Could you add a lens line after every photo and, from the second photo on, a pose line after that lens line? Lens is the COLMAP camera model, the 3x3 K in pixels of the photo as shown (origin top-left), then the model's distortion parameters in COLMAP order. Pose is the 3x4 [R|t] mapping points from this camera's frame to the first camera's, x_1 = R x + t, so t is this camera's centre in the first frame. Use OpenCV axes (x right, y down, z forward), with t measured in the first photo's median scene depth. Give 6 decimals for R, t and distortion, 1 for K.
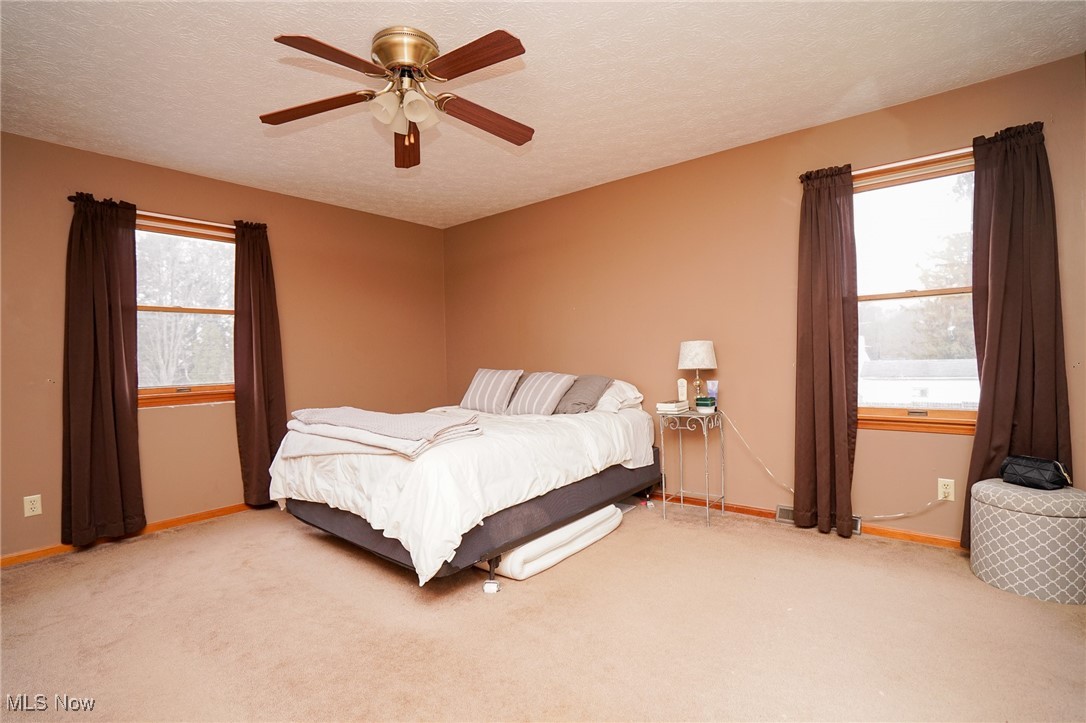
lens RADIAL K [[498.9, 0, 541.5], [0, 498.9, 357.5], [0, 0, 1]] dist [-0.060361, 0.025543]
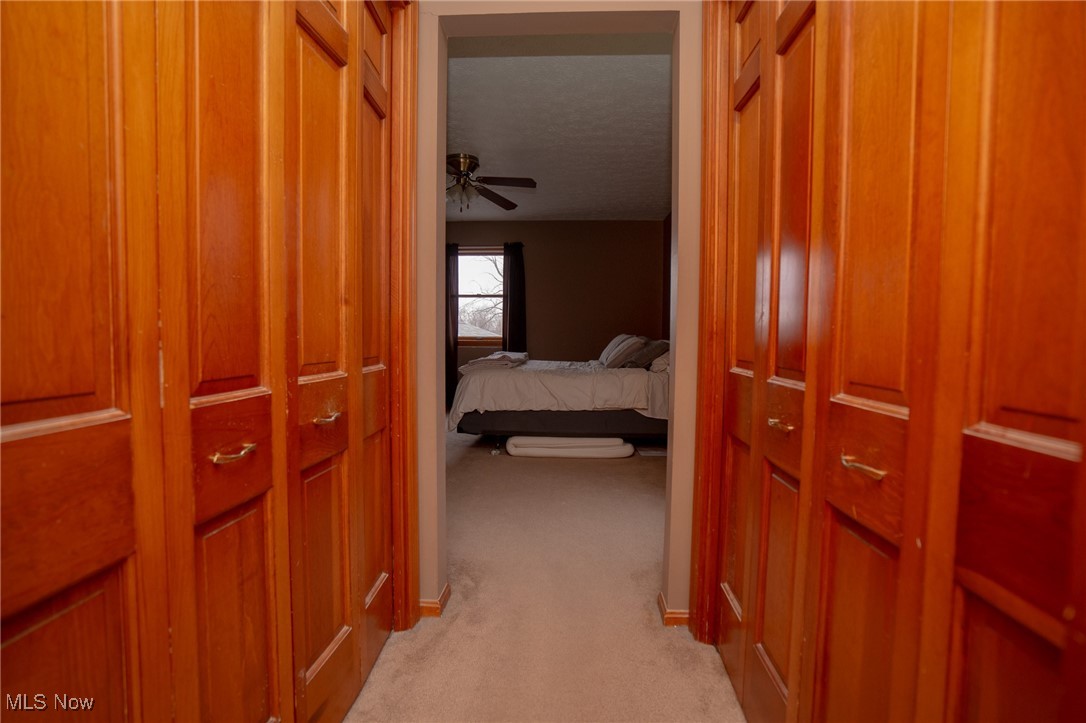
lens RADIAL K [[498.9, 0, 541.5], [0, 498.9, 357.5], [0, 0, 1]] dist [-0.060361, 0.025543]
pose [[0.595264, 0.075085, -0.800015, 1.030373], [-0.017757, 0.996611, 0.080324, -0.019958], [0.803334, -0.033608, 0.594579, 0.048924]]
